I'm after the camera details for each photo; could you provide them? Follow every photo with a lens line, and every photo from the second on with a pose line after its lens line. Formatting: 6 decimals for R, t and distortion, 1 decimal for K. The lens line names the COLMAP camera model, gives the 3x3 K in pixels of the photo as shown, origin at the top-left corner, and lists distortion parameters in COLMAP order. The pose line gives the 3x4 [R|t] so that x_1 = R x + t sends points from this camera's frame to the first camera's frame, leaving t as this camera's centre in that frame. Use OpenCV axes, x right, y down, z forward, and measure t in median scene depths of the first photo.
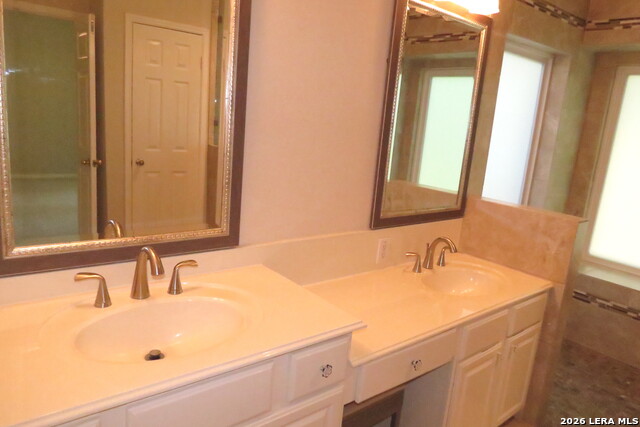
lens RADIAL K [[453.9, 0, 320.8], [0, 453.9, 213.7], [0, 0, 1]] dist [-0.023924, 0.005777]
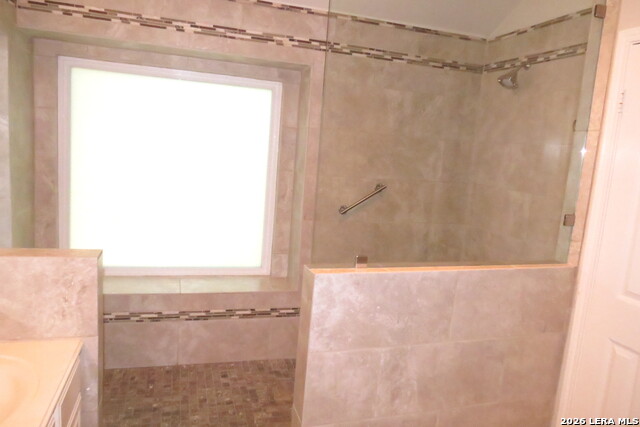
lens RADIAL K [[453.9, 0, 320.9], [0, 453.9, 211.5], [0, 0, 1]] dist [-0.023924, 0.005777]
pose [[0.393216, -0.194358, 0.898669, 0.015220], [0.158163, 0.977131, 0.142122, -0.084207], [-0.905740, 0.086251, 0.414964, 0.218870]]
